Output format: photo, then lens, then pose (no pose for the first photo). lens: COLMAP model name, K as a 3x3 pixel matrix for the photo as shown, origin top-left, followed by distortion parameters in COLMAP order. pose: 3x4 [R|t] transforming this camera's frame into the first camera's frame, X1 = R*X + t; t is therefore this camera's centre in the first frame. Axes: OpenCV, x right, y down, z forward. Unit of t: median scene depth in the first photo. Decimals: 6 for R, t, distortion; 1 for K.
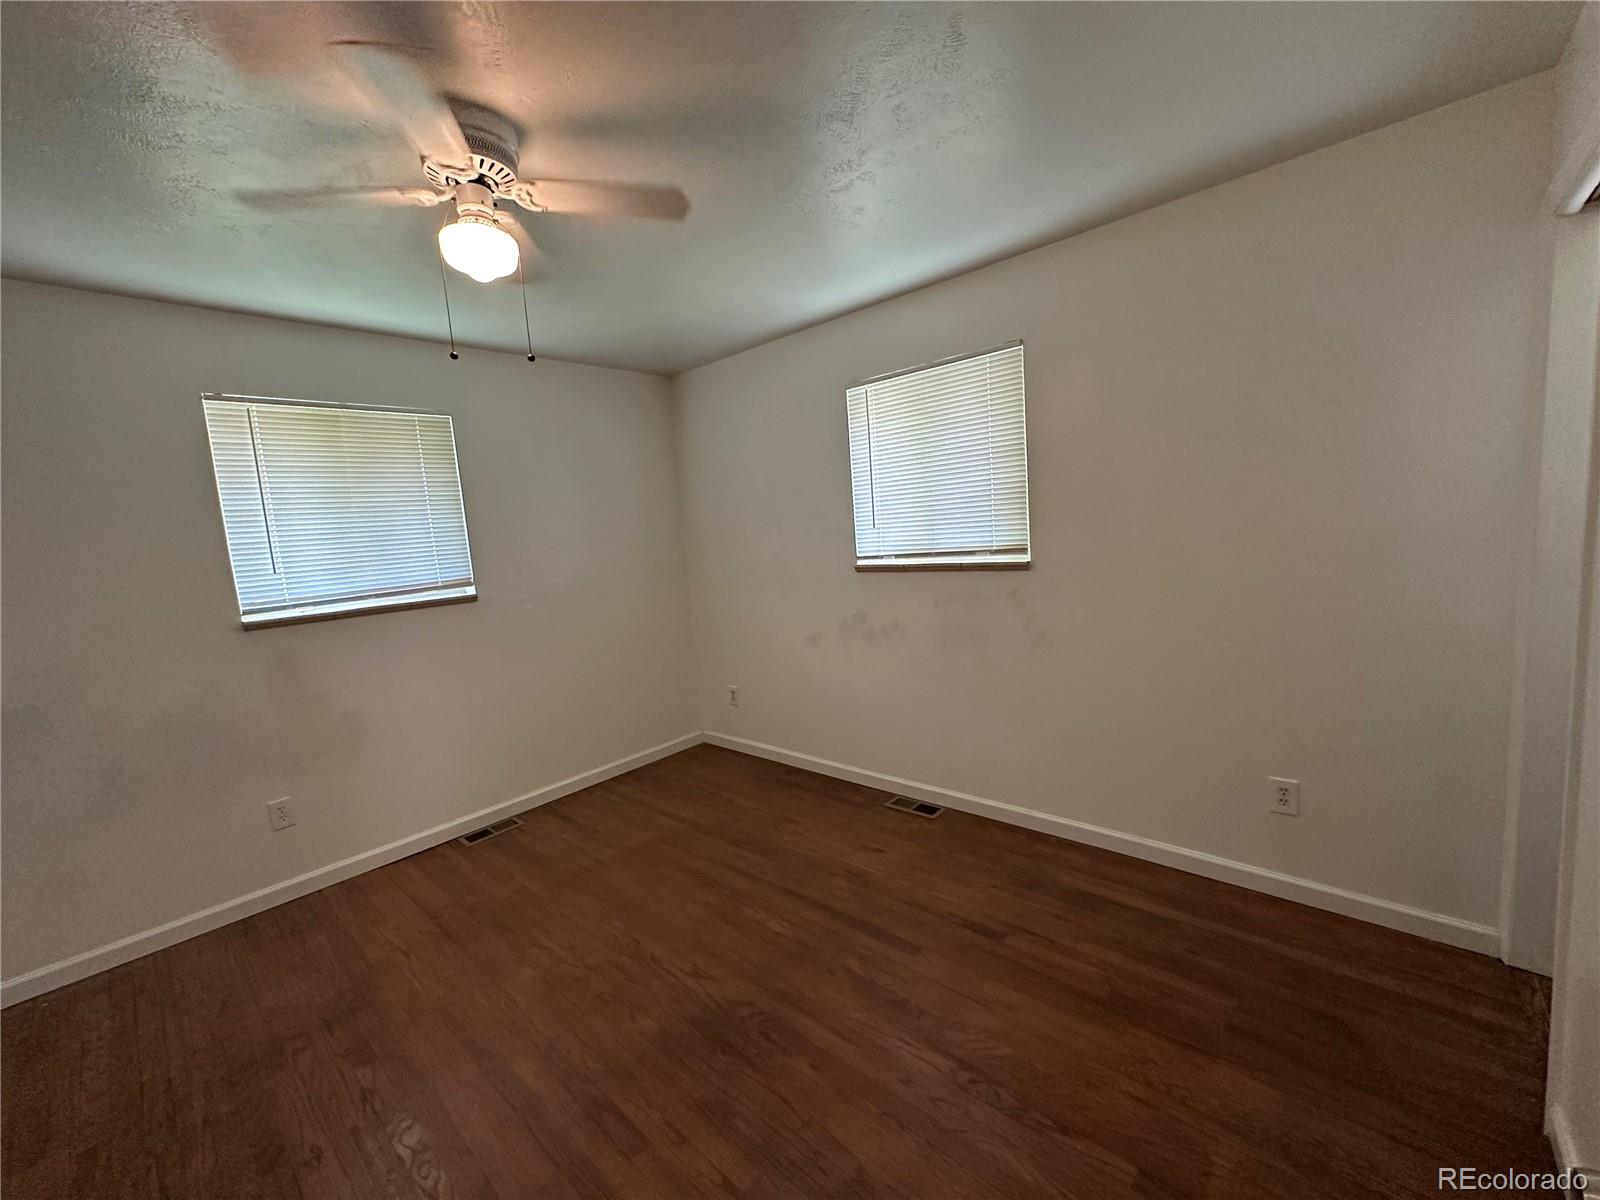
lens RADIAL K [[640.1, 0, 801.6], [0, 640.1, 598.0], [0, 0, 1]] dist [0.000671, 0.000430]
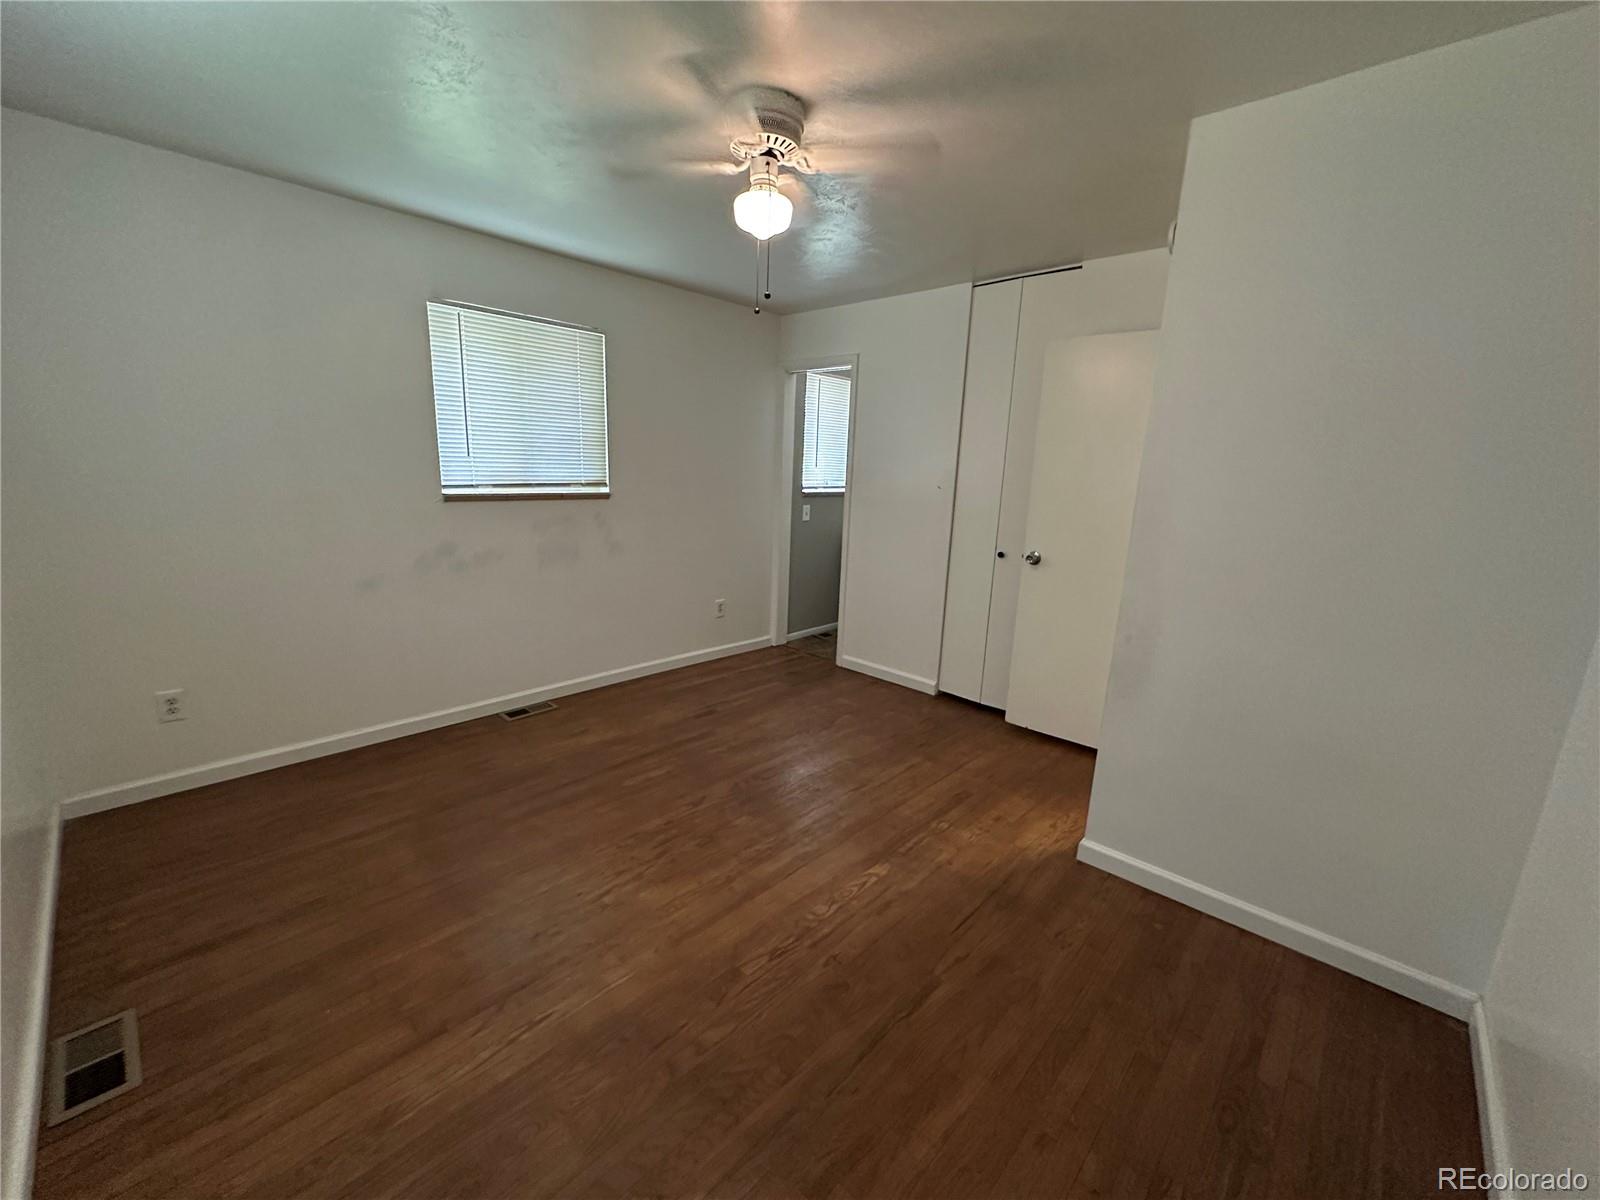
lens RADIAL K [[640.1, 0, 801.6], [0, 640.1, 598.0], [0, 0, 1]] dist [0.000671, 0.000430]
pose [[0.013421, -0.136292, 0.990578, -1.107127], [0.071334, 0.988273, 0.135008, 0.013470], [-0.997362, 0.068850, 0.022986, 0.582433]]
